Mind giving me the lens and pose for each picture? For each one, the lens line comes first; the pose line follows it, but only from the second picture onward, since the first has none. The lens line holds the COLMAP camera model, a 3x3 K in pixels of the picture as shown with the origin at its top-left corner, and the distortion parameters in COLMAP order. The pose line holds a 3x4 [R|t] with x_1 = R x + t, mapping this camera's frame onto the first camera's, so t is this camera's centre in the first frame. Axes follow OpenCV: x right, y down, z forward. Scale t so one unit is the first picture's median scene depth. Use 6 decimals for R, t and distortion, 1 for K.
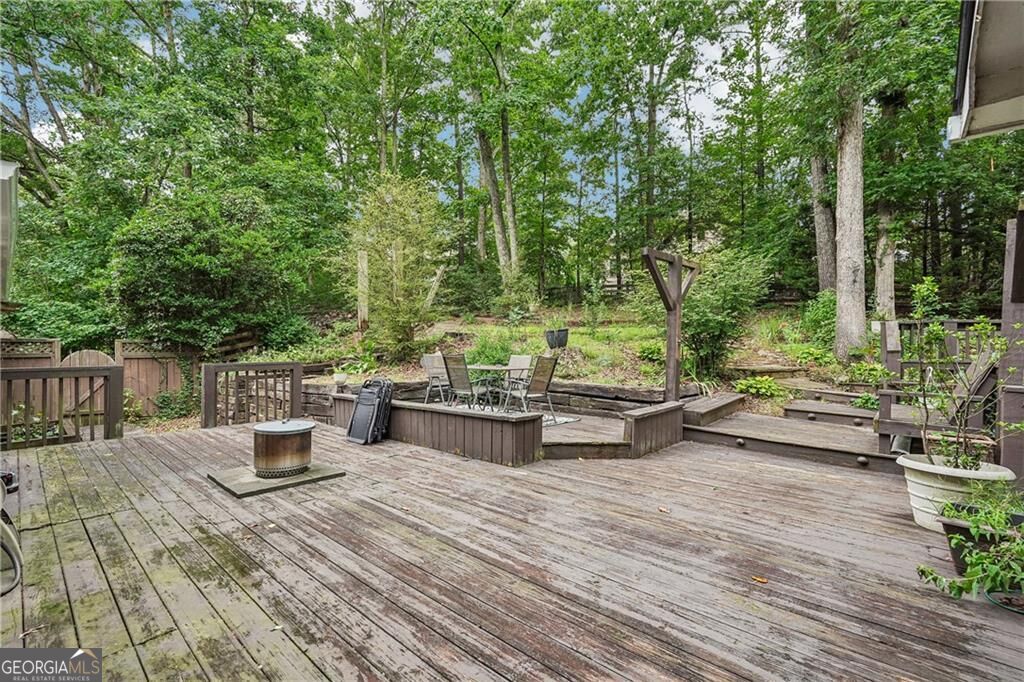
lens RADIAL K [[452.9, 0, 509.6], [0, 452.9, 345.4], [0, 0, 1]] dist [-0.016200, 0.011794]
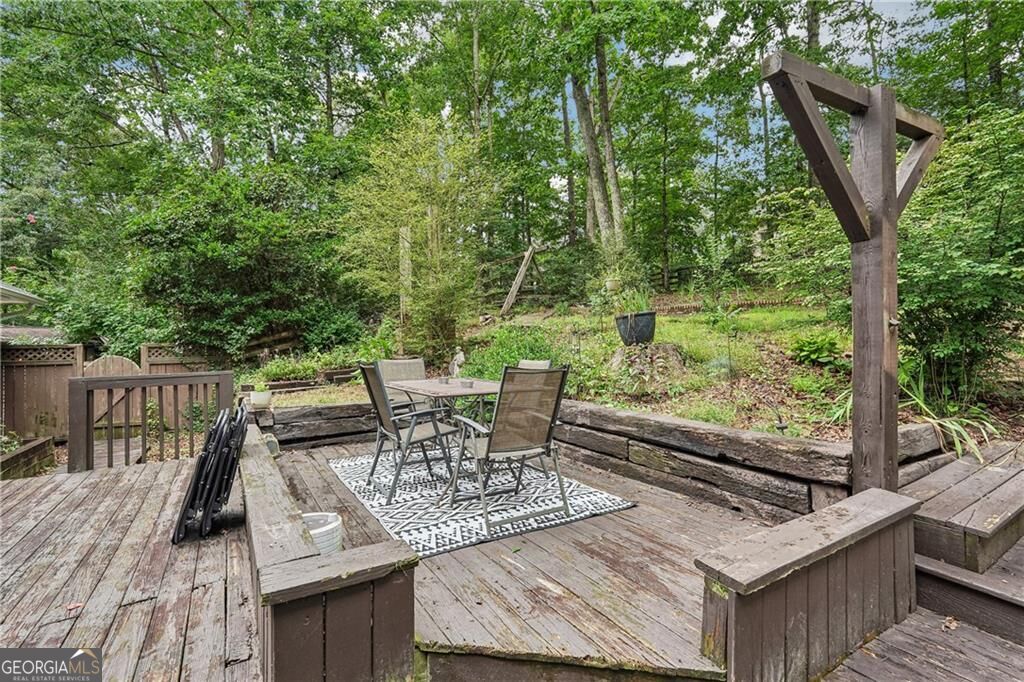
lens RADIAL K [[467.6, 0, 514.4], [0, 467.6, 334.7], [0, 0, 1]] dist [0.000103, 0.000482]
pose [[0.960805, -0.023486, -0.276227, 0.107914], [0.019156, 0.999648, -0.018363, 0.000669], [0.276561, 0.012352, 0.960917, 0.320287]]
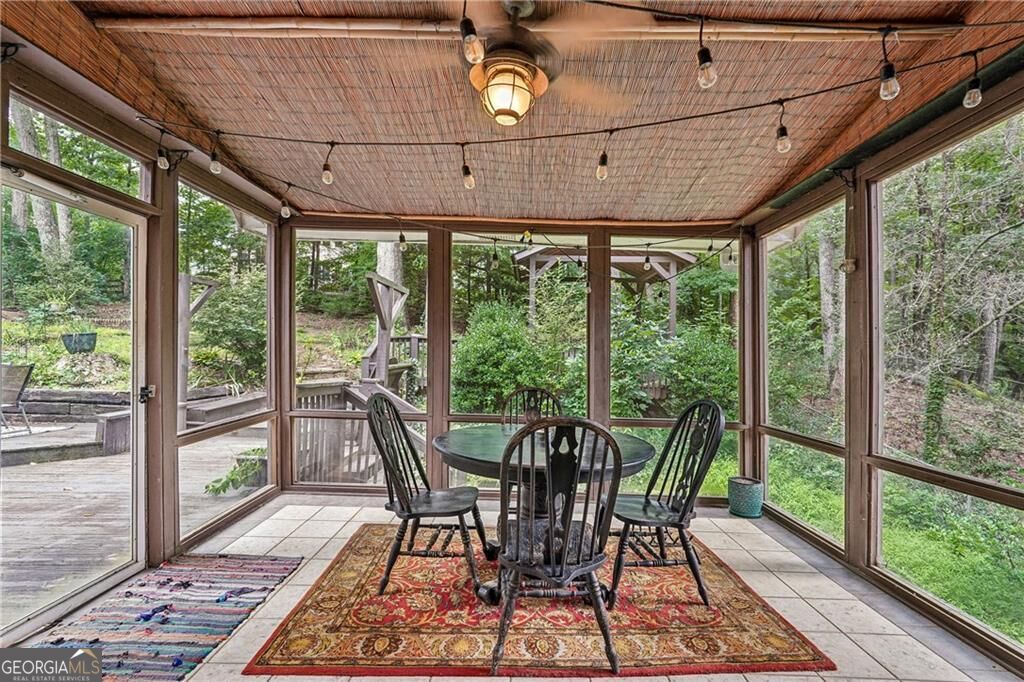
lens RADIAL K [[452.9, 0, 509.6], [0, 452.9, 345.4], [0, 0, 1]] dist [-0.016200, 0.011794]
pose [[0.746059, 0.014121, 0.665730, 0.130723], [-0.012005, 0.999898, -0.007756, -0.012669], [-0.665772, -0.002205, 0.746152, -0.238195]]
